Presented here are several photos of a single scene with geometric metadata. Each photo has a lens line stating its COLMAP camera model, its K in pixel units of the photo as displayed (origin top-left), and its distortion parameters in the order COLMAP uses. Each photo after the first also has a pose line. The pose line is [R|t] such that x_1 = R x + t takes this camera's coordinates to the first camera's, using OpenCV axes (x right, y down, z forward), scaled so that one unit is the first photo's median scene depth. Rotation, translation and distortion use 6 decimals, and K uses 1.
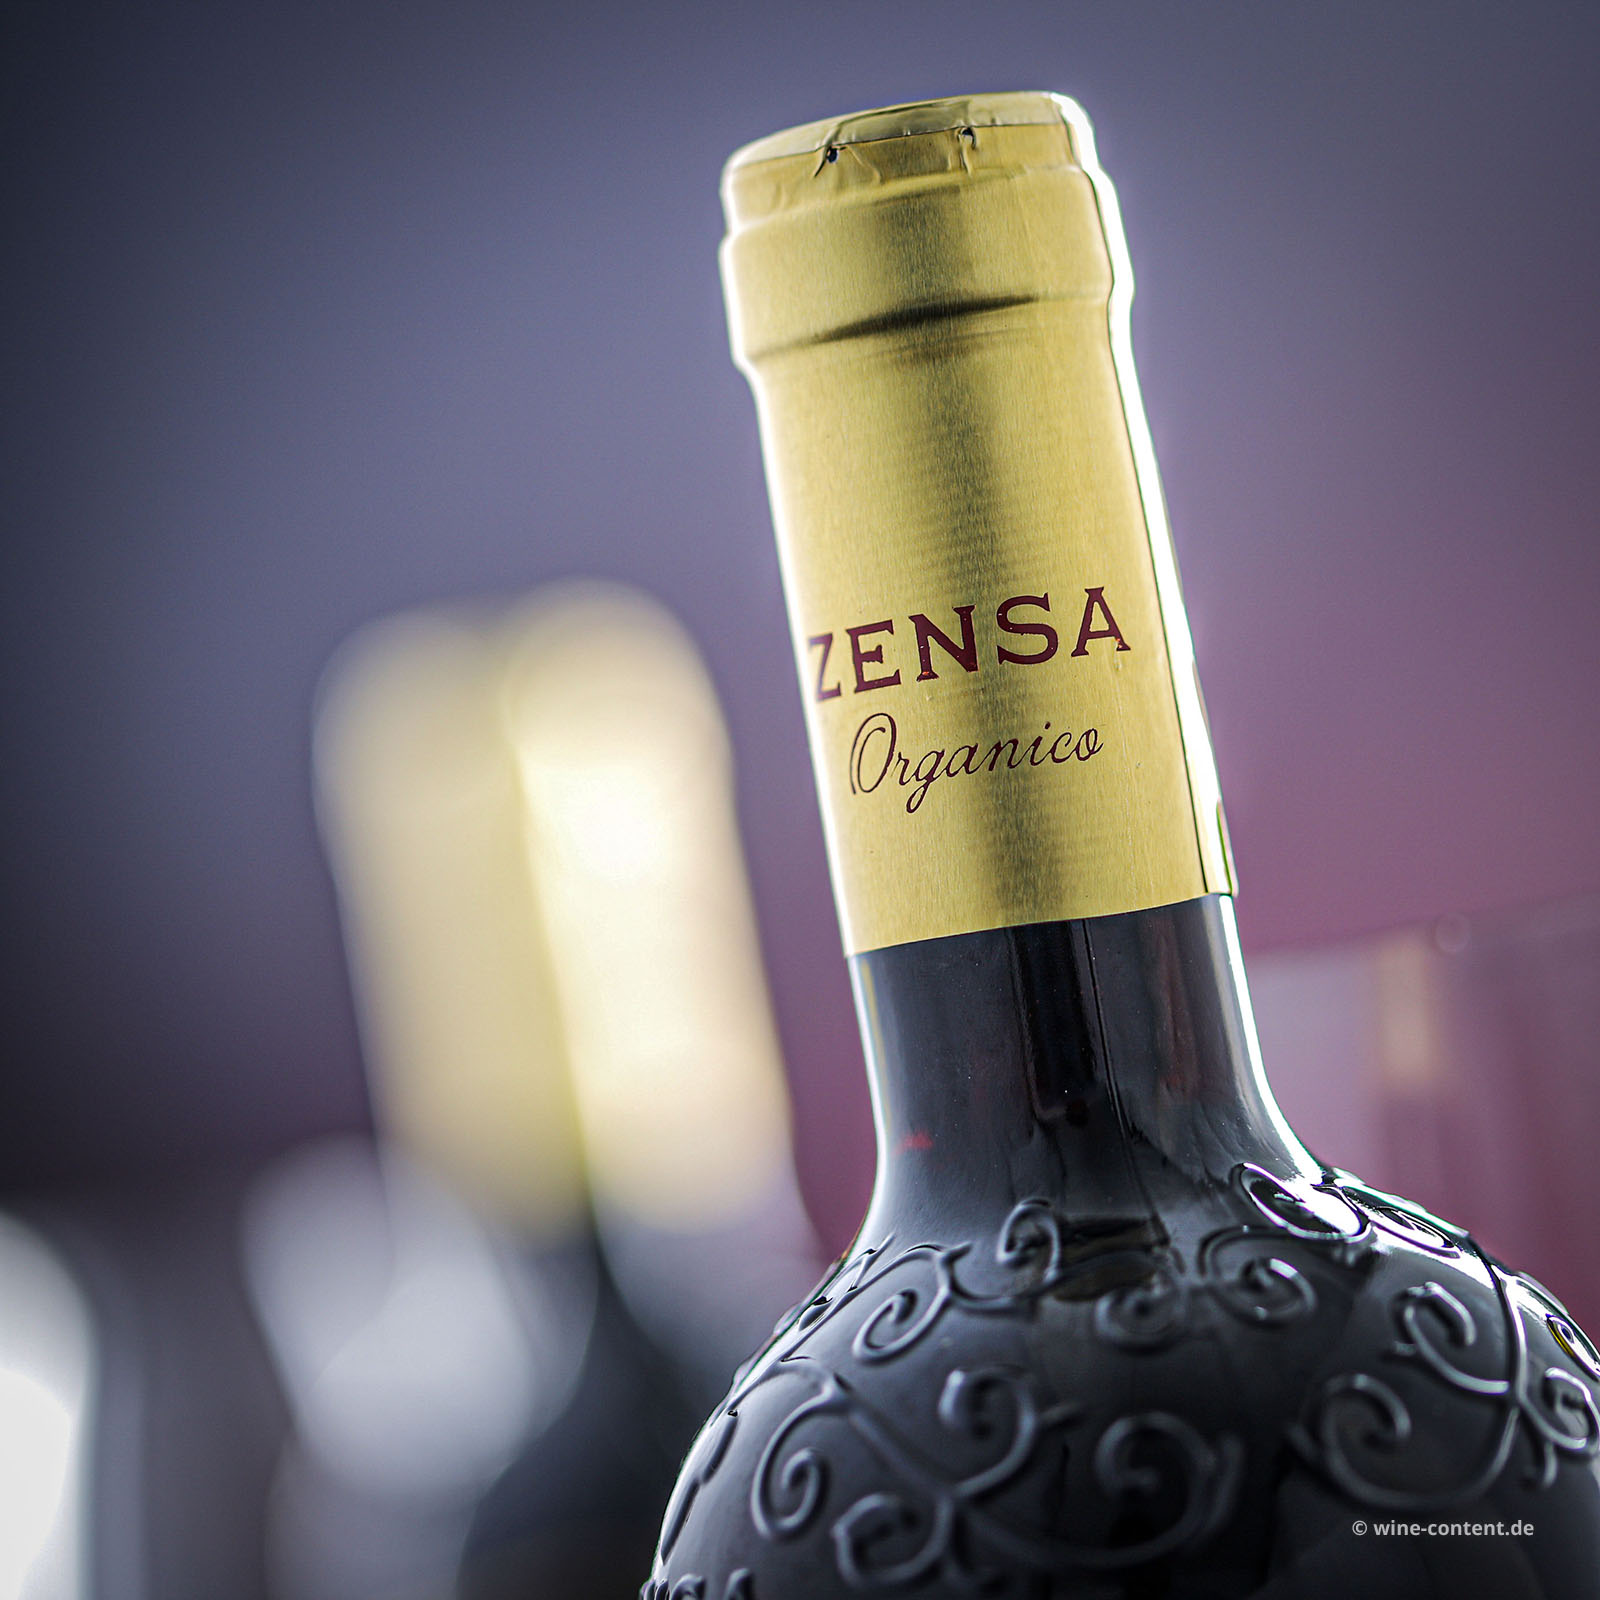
lens RADIAL K [[7360.0, 0, 800.0], [0, 7360.0, 800.0], [0, 0, 1]] dist [0.037627, 7.068056]
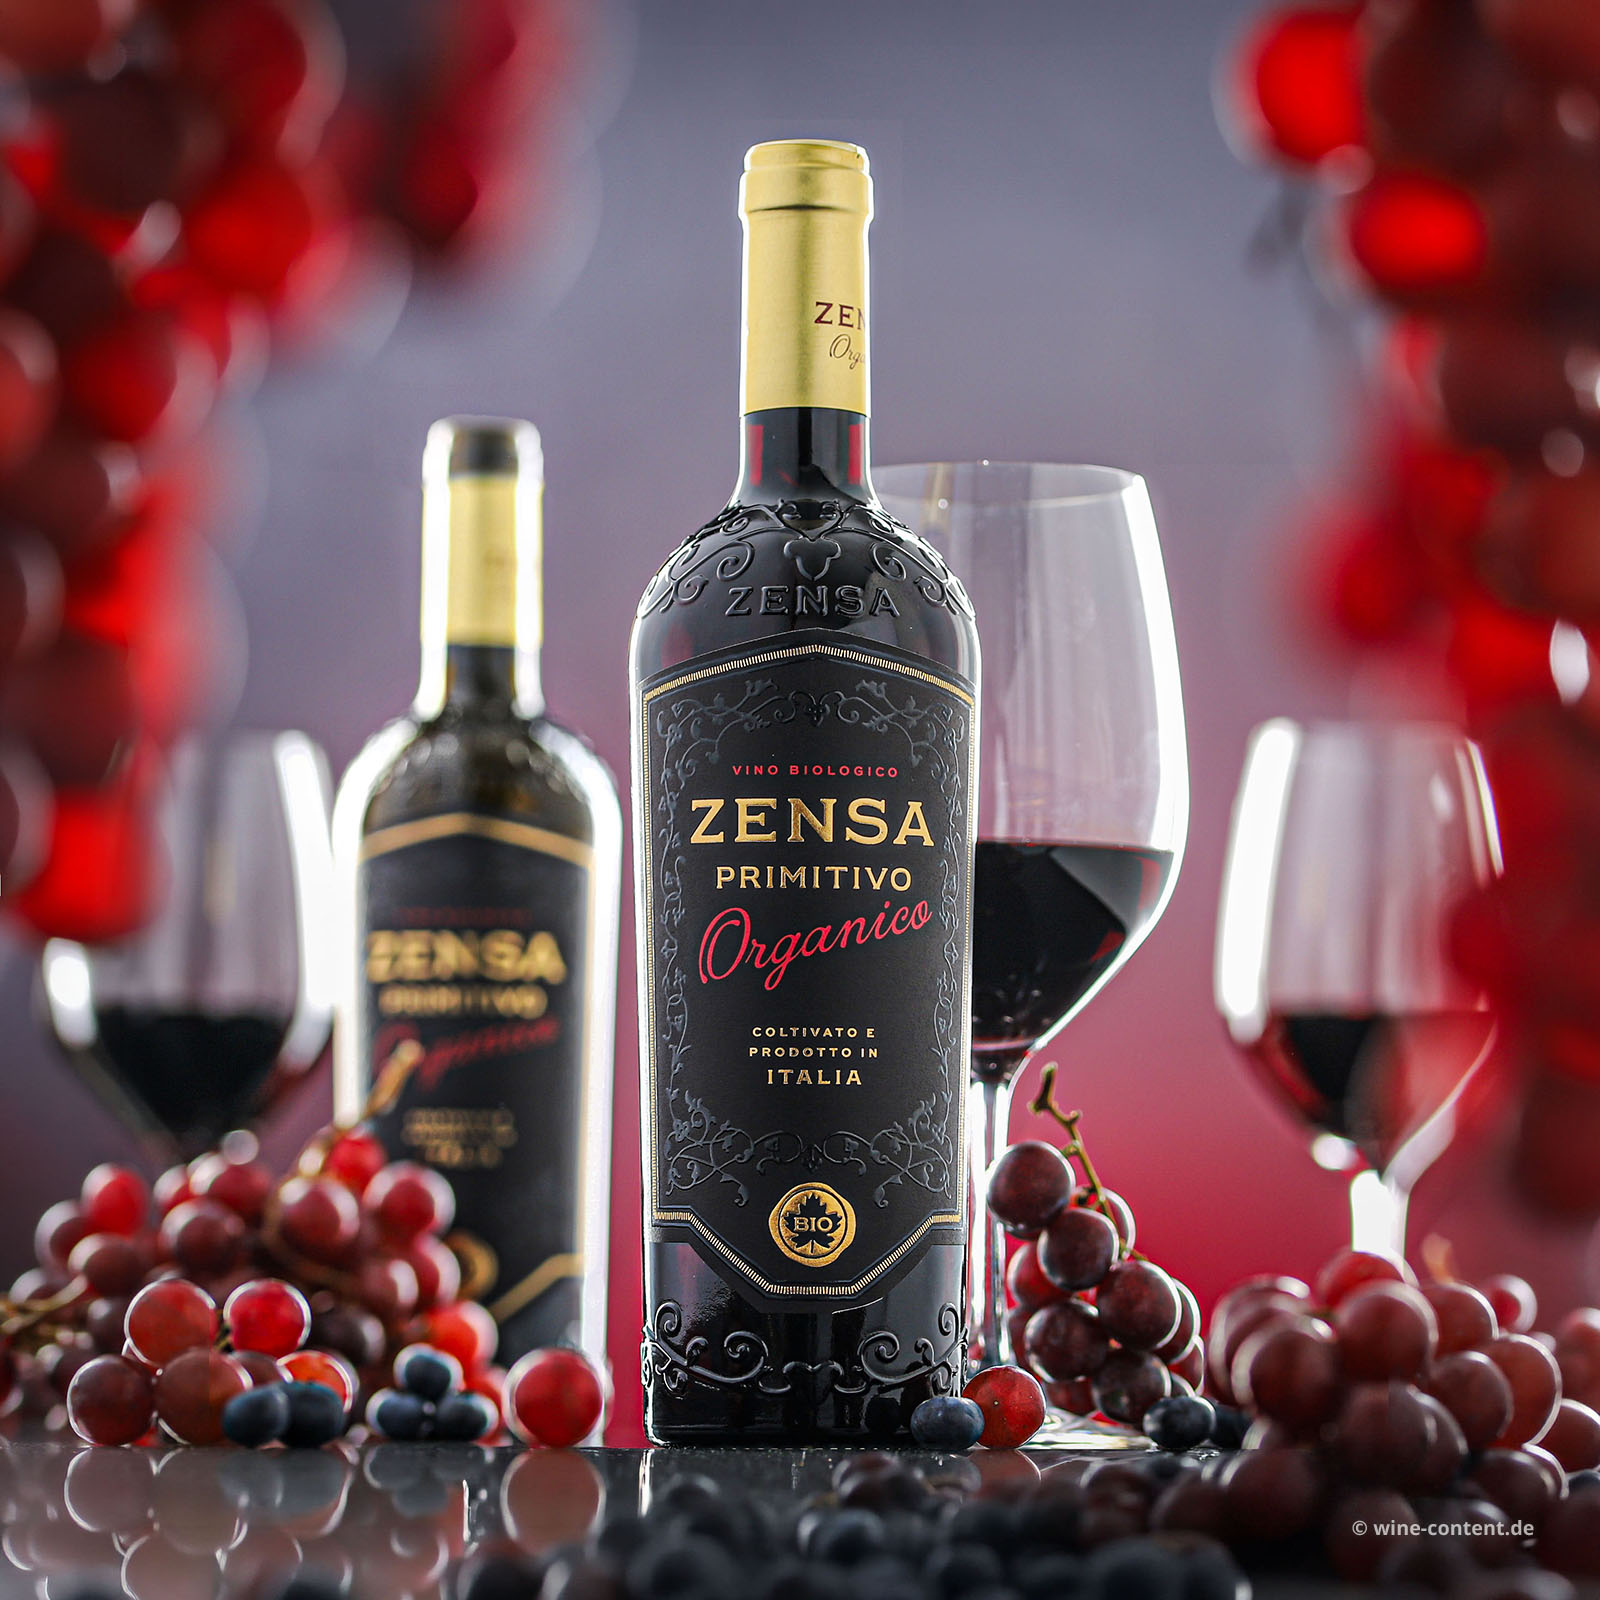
lens RADIAL K [[7360.0, 0, 800.0], [0, 7360.0, 800.0], [0, 0, 1]] dist [0.037627, 7.068056]
pose [[0.984415, 0.174244, 0.023816, -0.014347], [-0.174447, 0.984643, 0.006744, 0.158098], [-0.022276, -0.010794, 0.999694, -2.097626]]
